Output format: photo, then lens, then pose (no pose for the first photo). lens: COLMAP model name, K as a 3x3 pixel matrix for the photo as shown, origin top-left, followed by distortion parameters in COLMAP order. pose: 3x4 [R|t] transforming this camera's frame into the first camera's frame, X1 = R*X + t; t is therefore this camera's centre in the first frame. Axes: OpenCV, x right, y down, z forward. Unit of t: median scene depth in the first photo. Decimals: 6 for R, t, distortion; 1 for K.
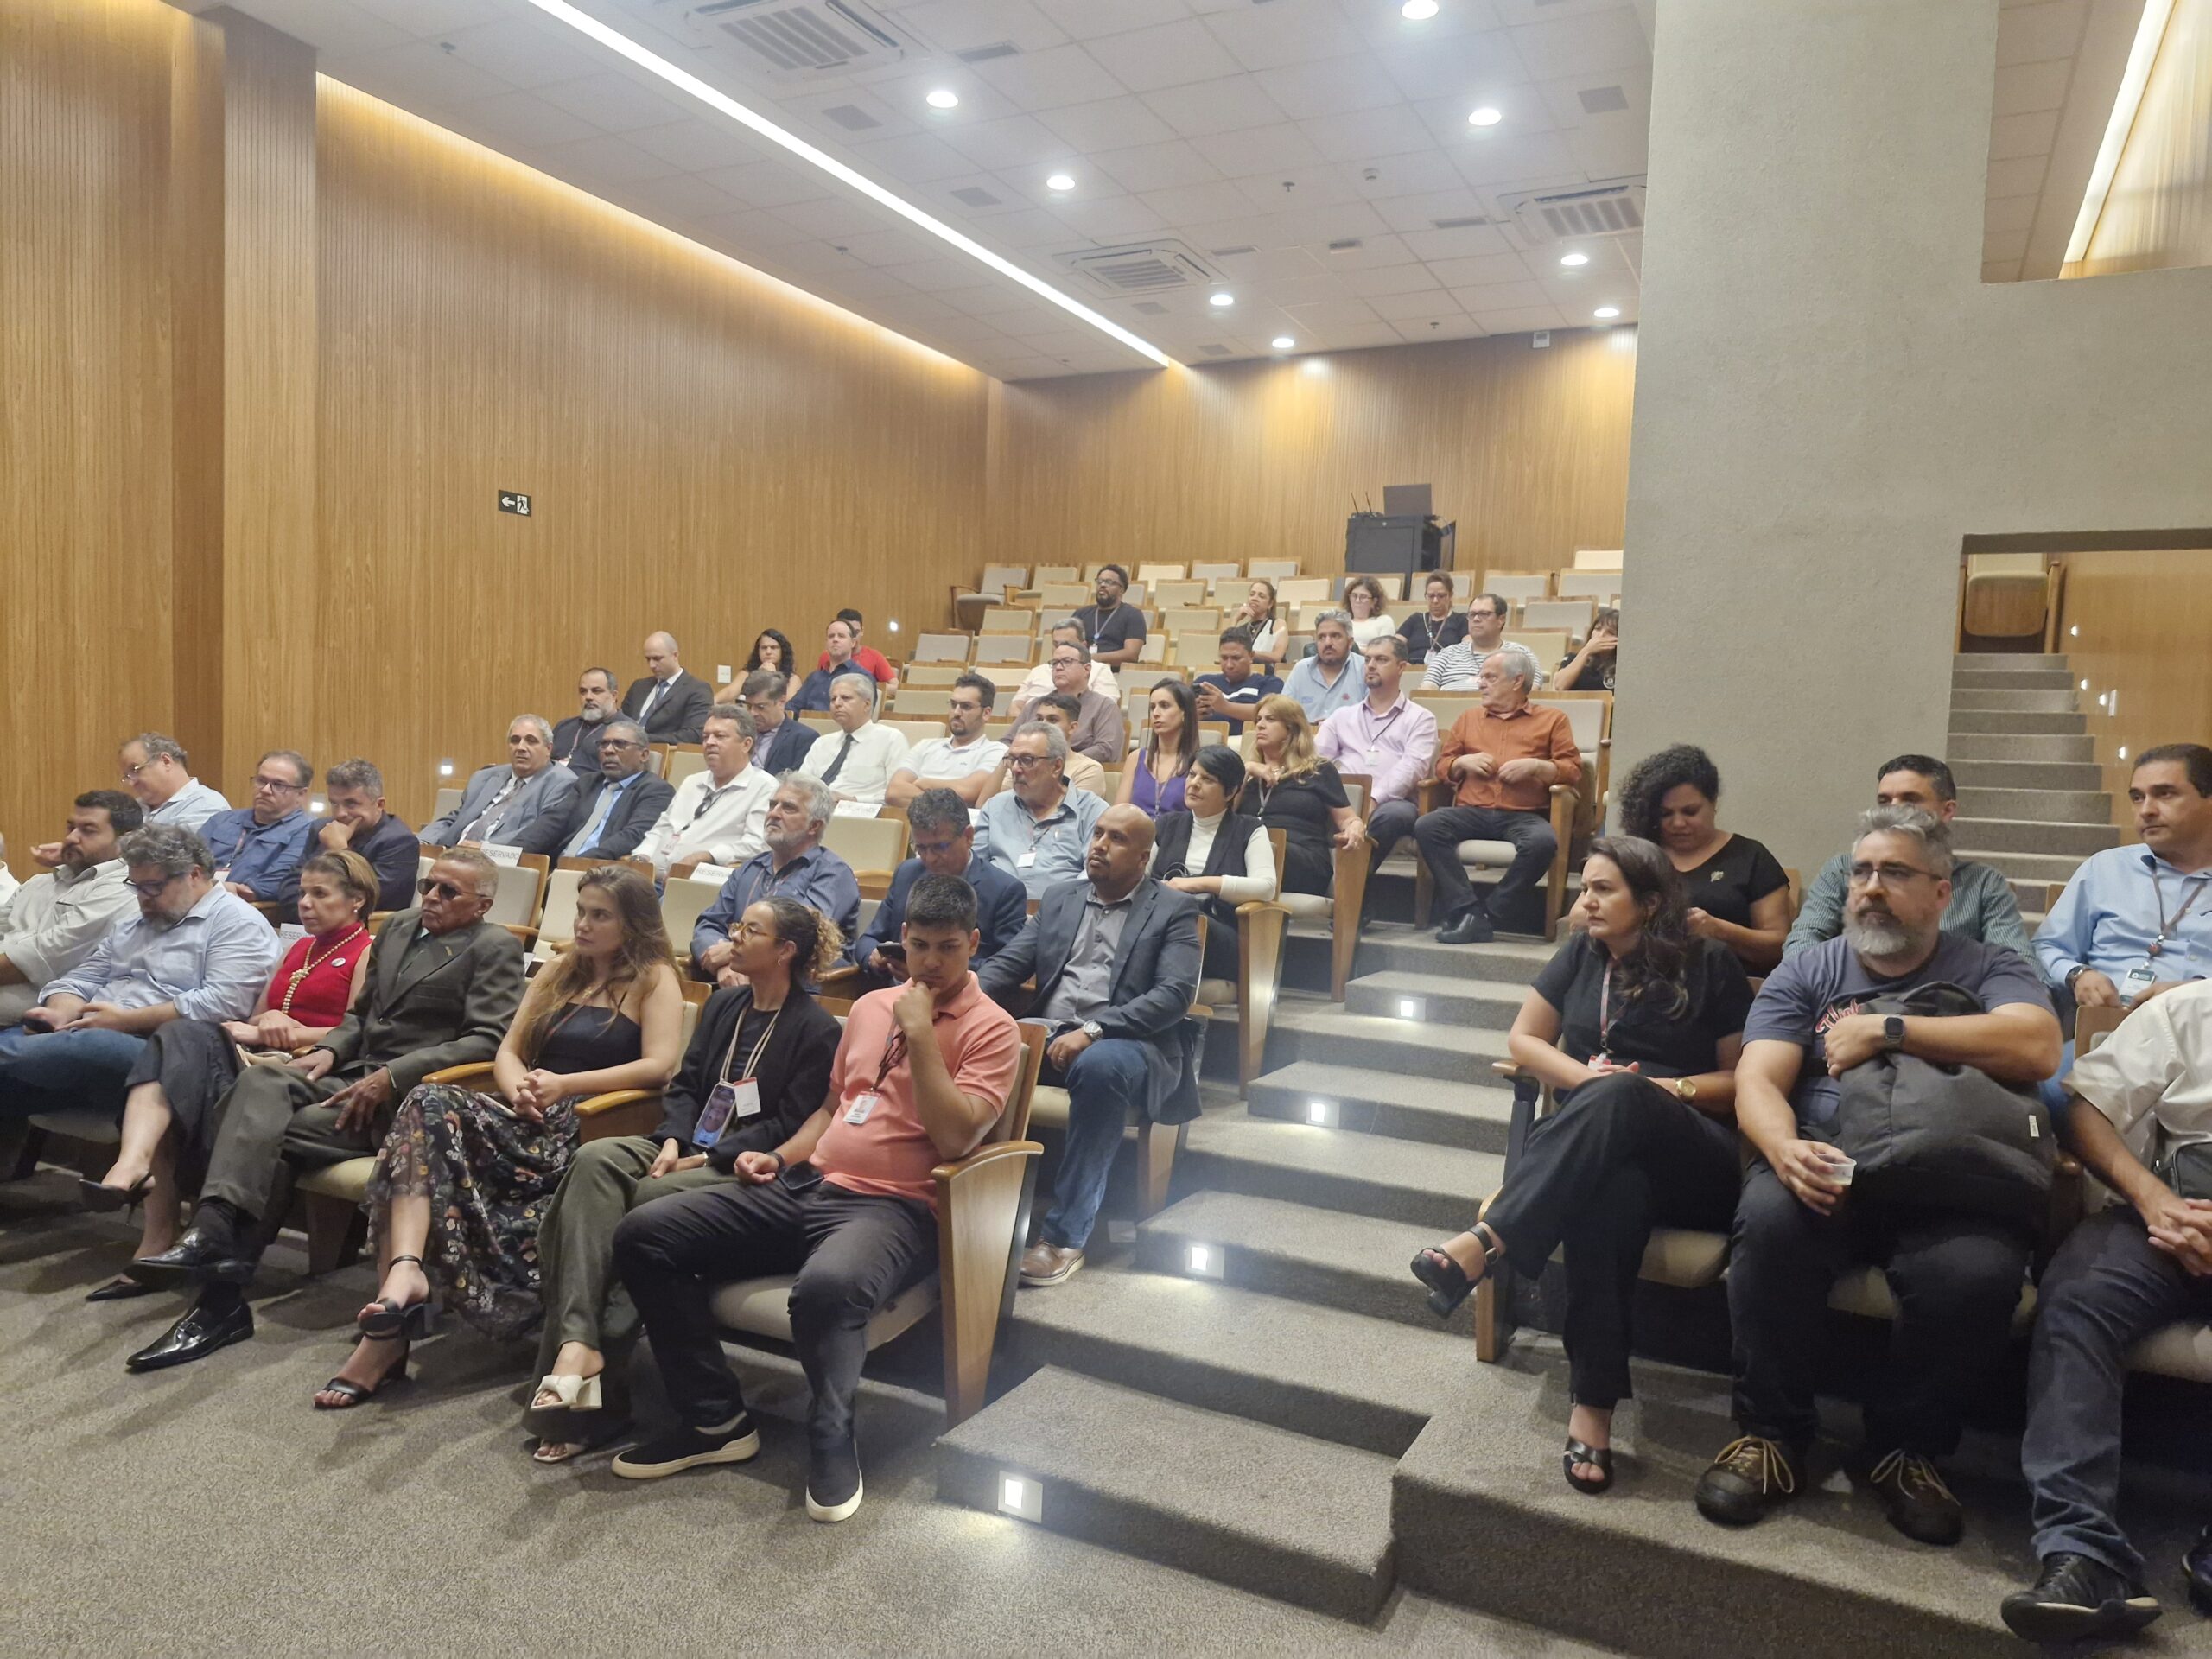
lens RADIAL K [[1522.9, 0, 1098.0], [0, 1522.9, 851.5], [0, 0, 1]] dist [0.081625, -0.085320]
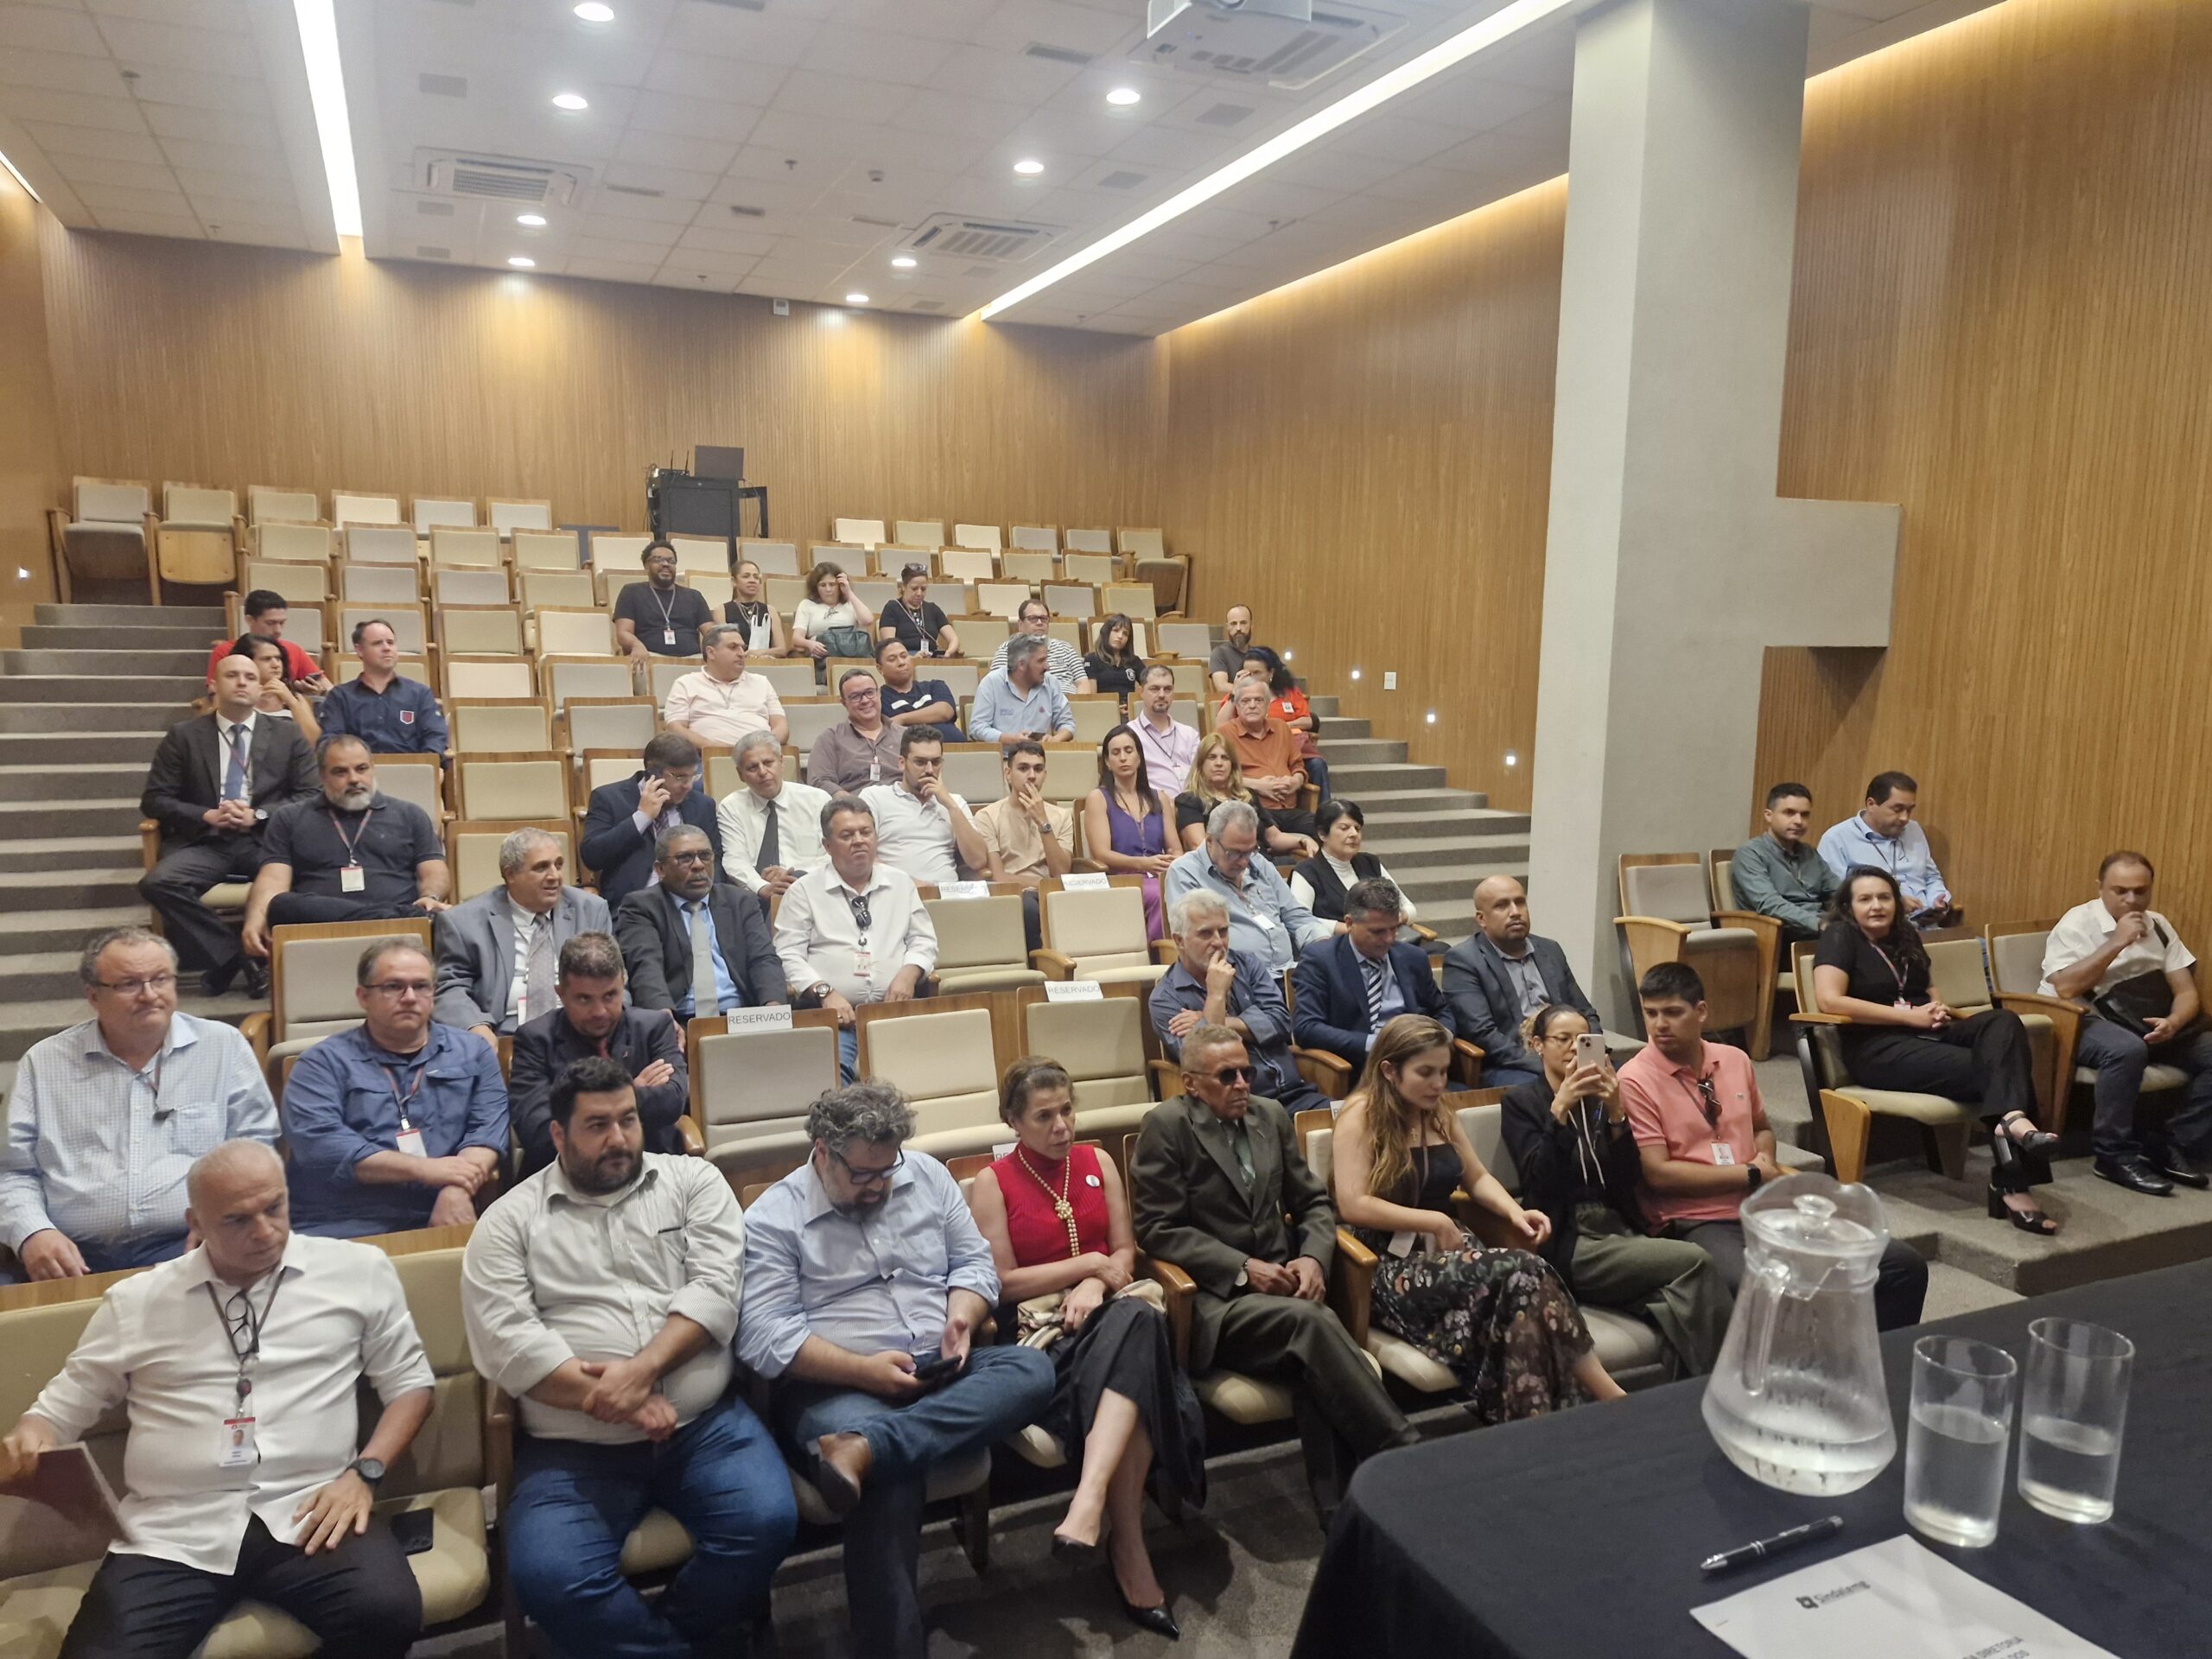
lens RADIAL K [[1522.9, 0, 1075.8], [0, 1522.9, 857.4], [0, 0, 1]] dist [0.081625, -0.085320]
pose [[0.637373, -0.141602, 0.757433, -0.709116], [0.066617, 0.989416, 0.128914, -0.141597], [-0.767670, -0.031708, 0.640060, 0.283183]]
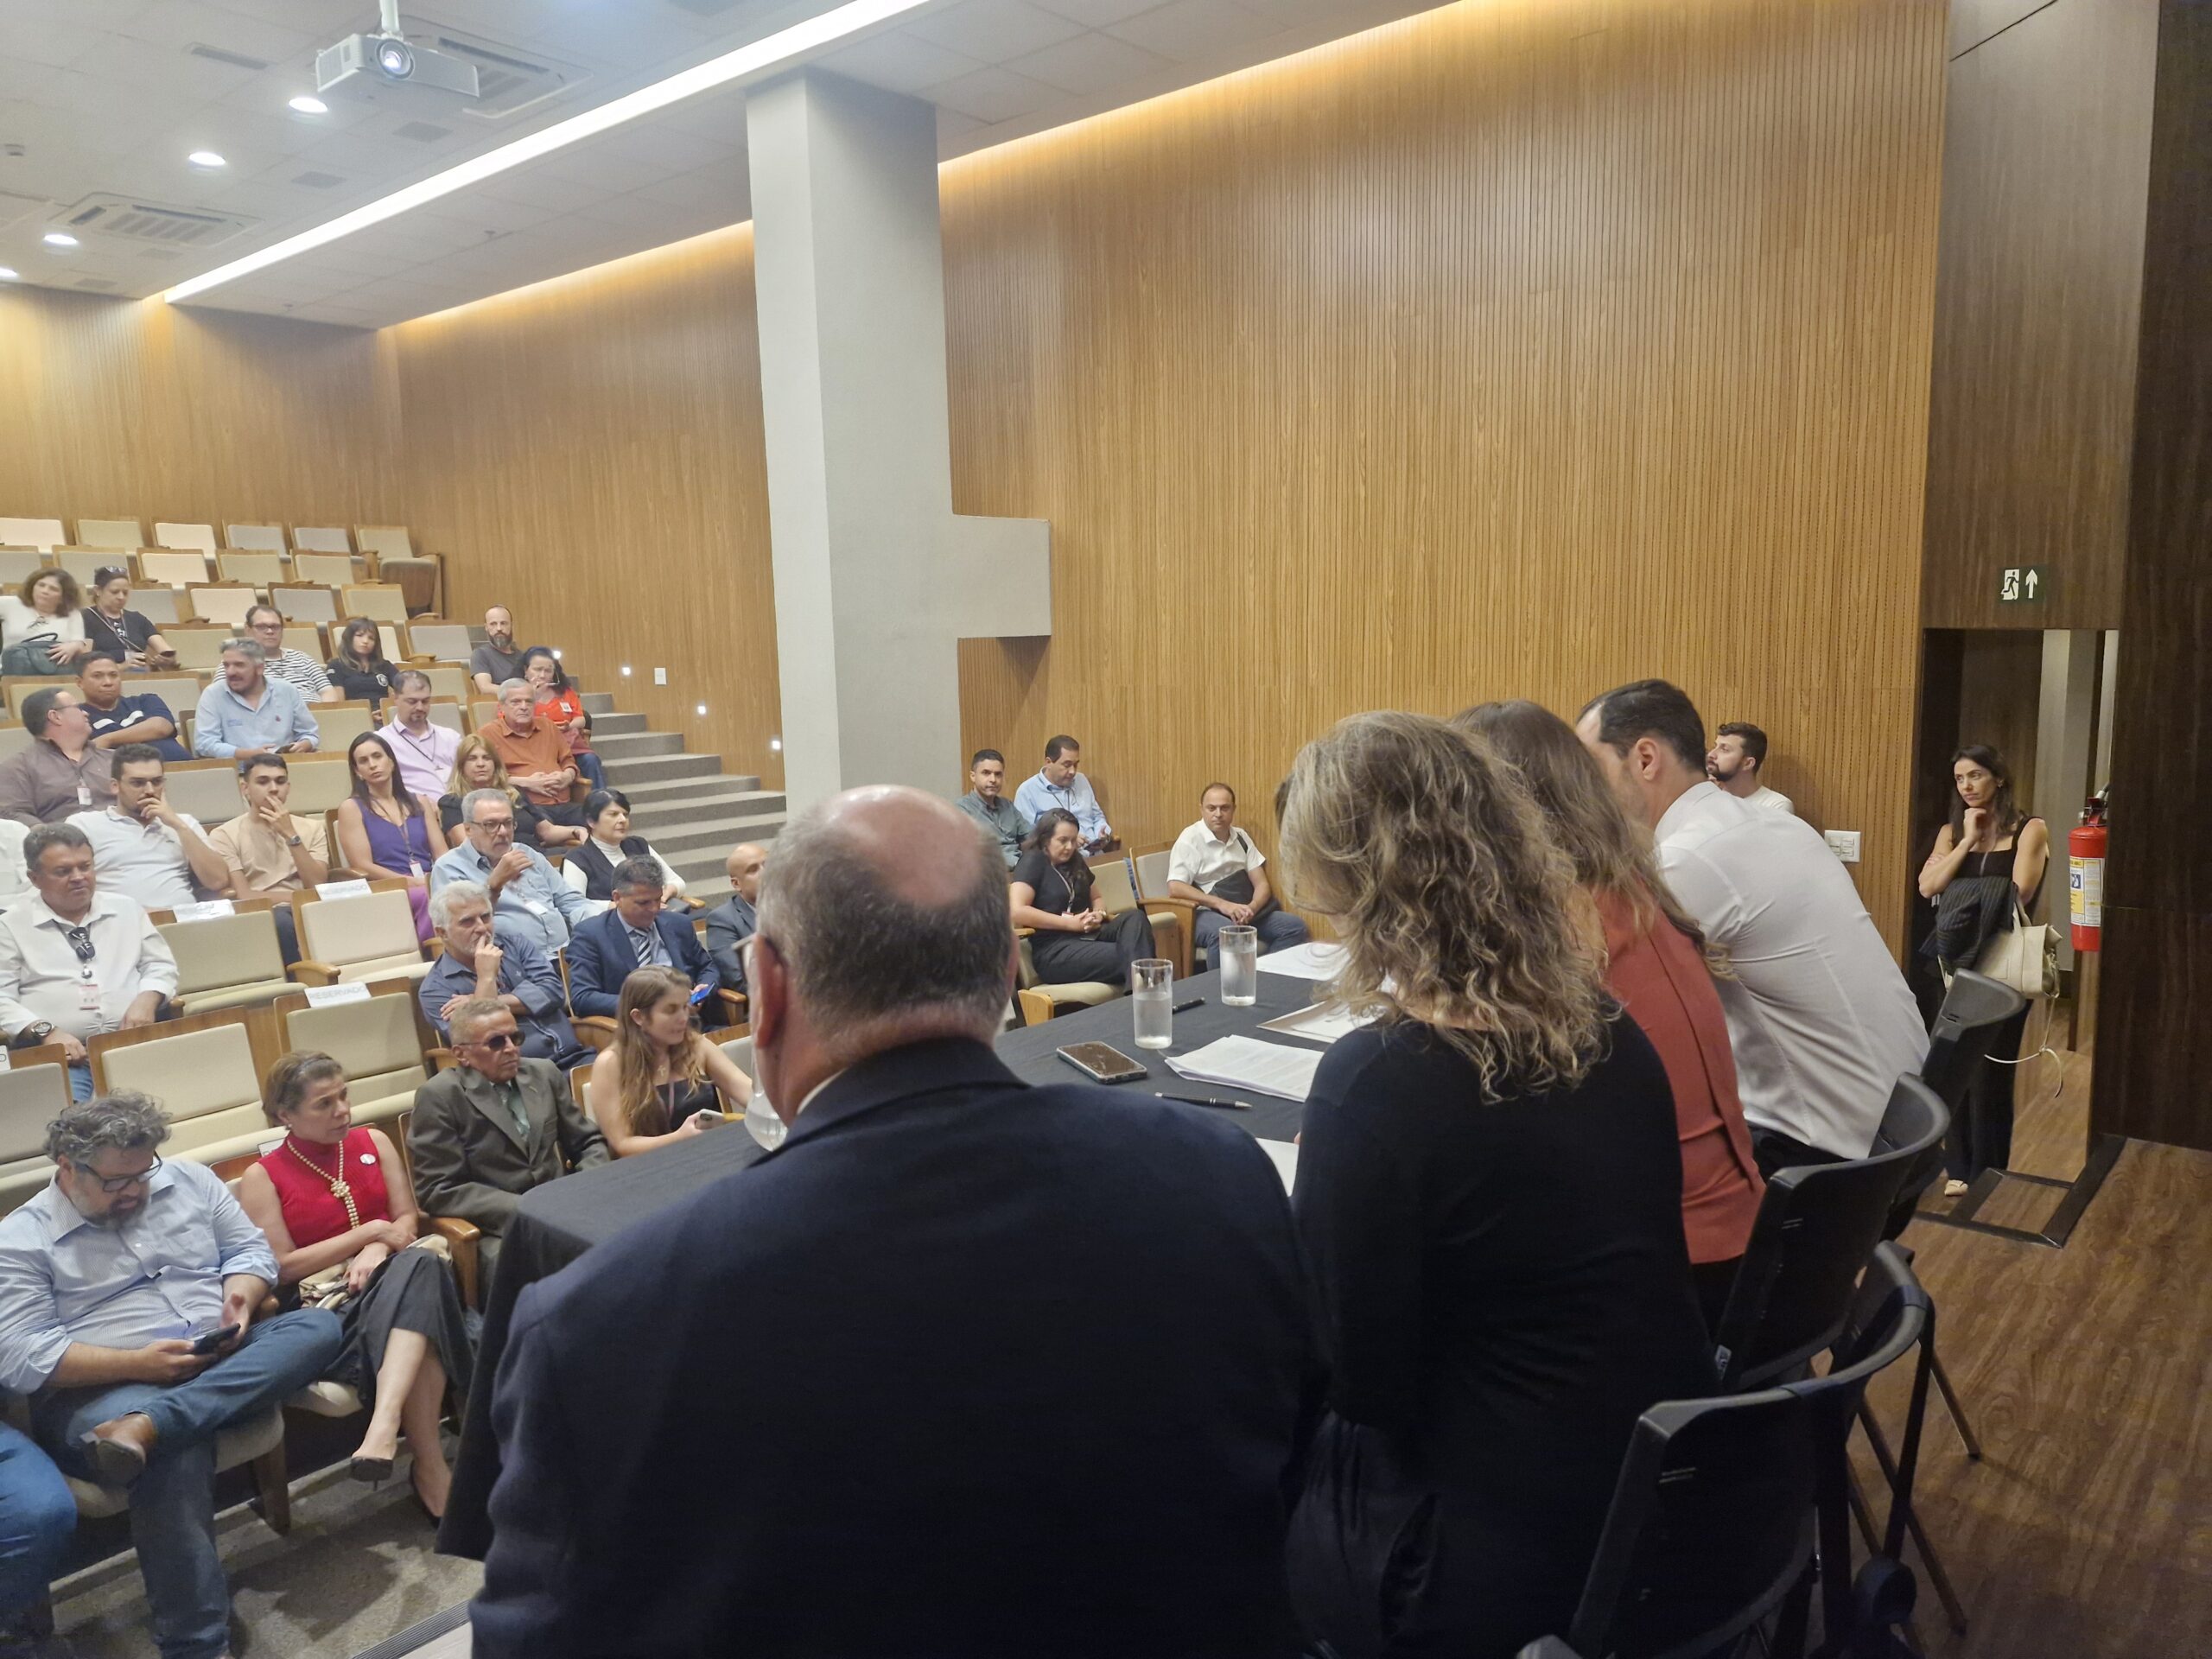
lens RADIAL K [[1522.9, 0, 1081.8], [0, 1522.9, 835.6], [0, 0, 1]] dist [0.081625, -0.085320]
pose [[0.236720, -0.177401, 0.955245, -0.788928], [0.097450, 0.982566, 0.158326, -0.145143], [-0.966678, 0.055610, 0.249881, 0.203913]]
